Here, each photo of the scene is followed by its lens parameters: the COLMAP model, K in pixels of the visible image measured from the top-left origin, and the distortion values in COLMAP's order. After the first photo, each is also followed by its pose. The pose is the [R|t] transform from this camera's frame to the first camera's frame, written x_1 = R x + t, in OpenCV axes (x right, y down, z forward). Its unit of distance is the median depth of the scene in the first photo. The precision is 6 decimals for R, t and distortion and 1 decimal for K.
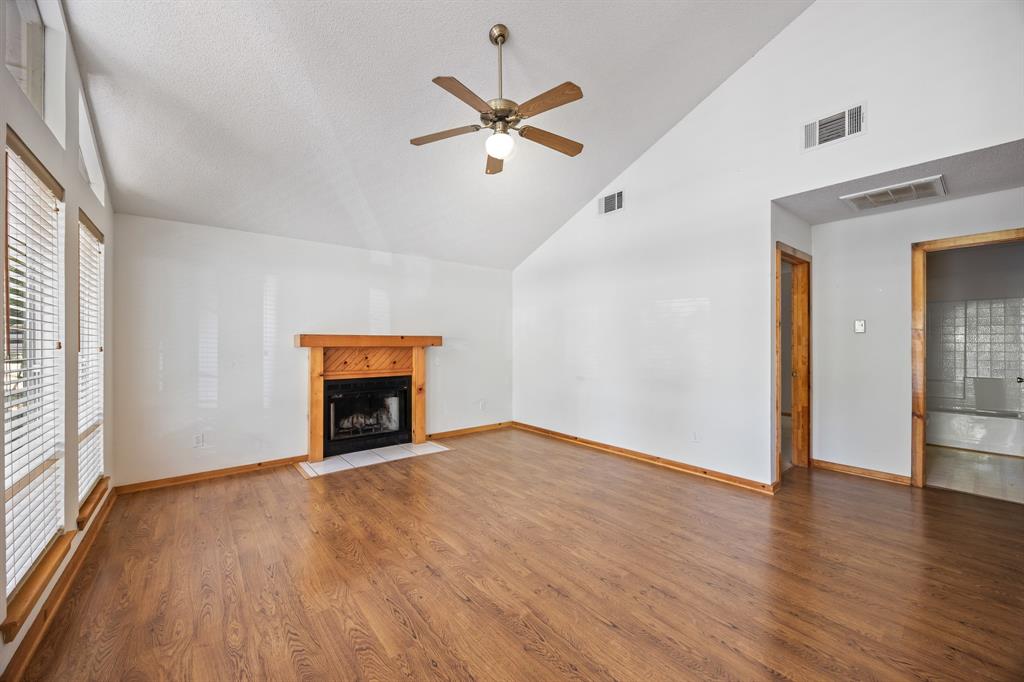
lens RADIAL K [[394.8, 0, 512.0], [0, 394.8, 341.0], [0, 0, 1]] dist [0.000619, 0.000020]
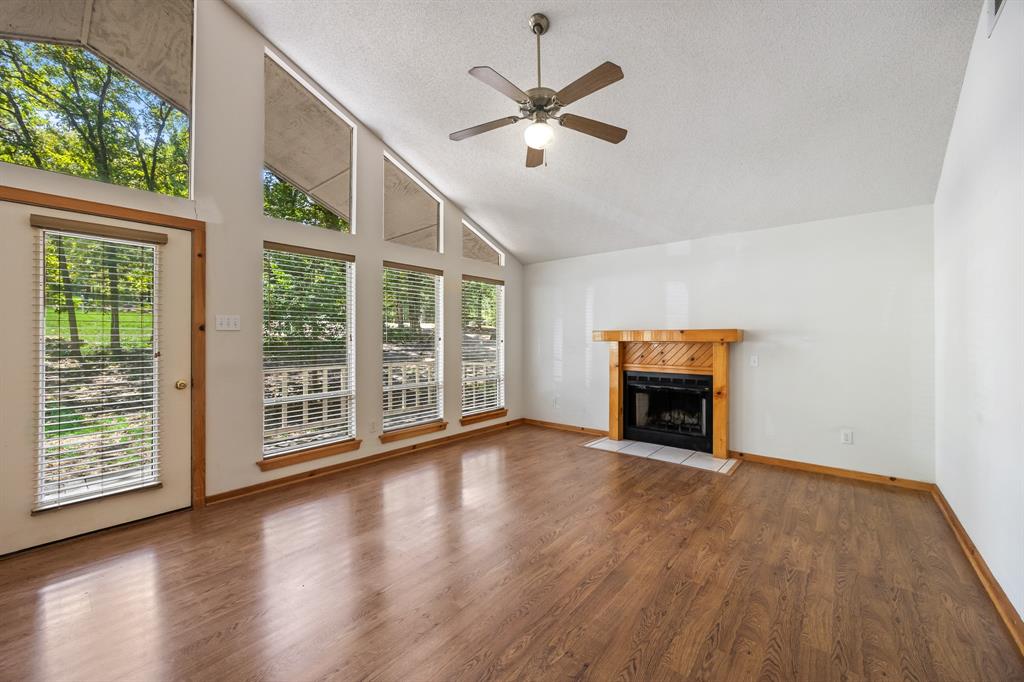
lens RADIAL K [[394.8, 0, 512.0], [0, 394.8, 341.0], [0, 0, 1]] dist [0.000619, 0.000020]
pose [[0.193209, 0.009250, -0.981114, 0.634450], [0.007678, 0.999911, 0.010940, -0.000494], [0.981128, -0.009647, 0.193121, 0.518868]]
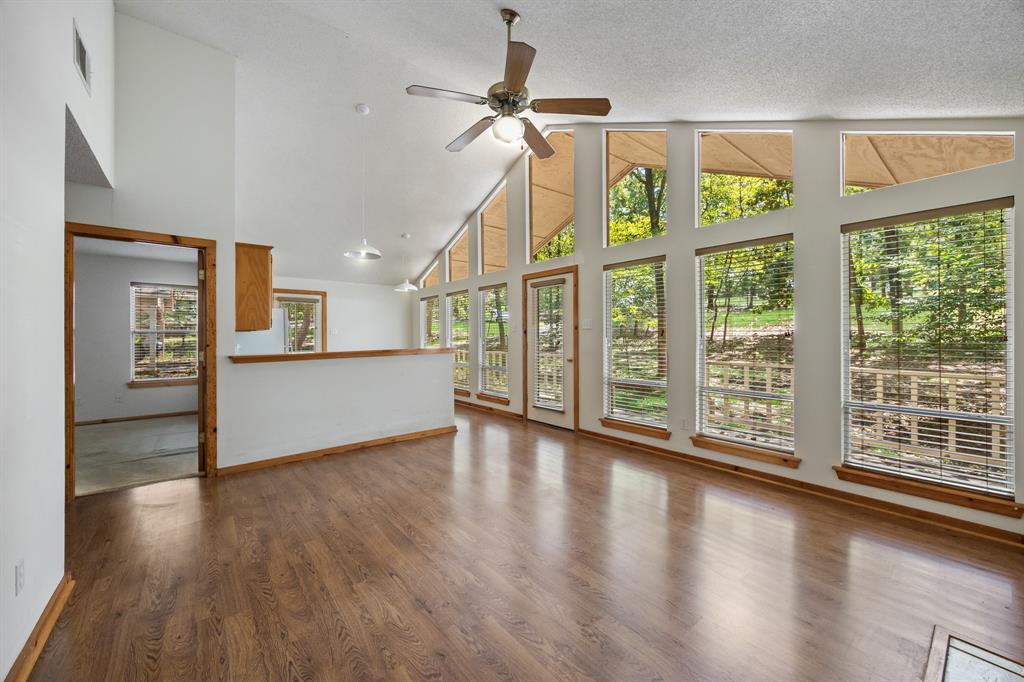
lens RADIAL K [[389.7, 0, 516.2], [0, 389.7, 335.1], [0, 0, 1]] dist [-0.006779, -0.000073]
pose [[-0.999920, 0.008765, -0.009079, -0.025003], [0.008821, 0.999942, -0.006161, 0.008680], [0.009024, -0.006240, -0.999940, 1.357885]]
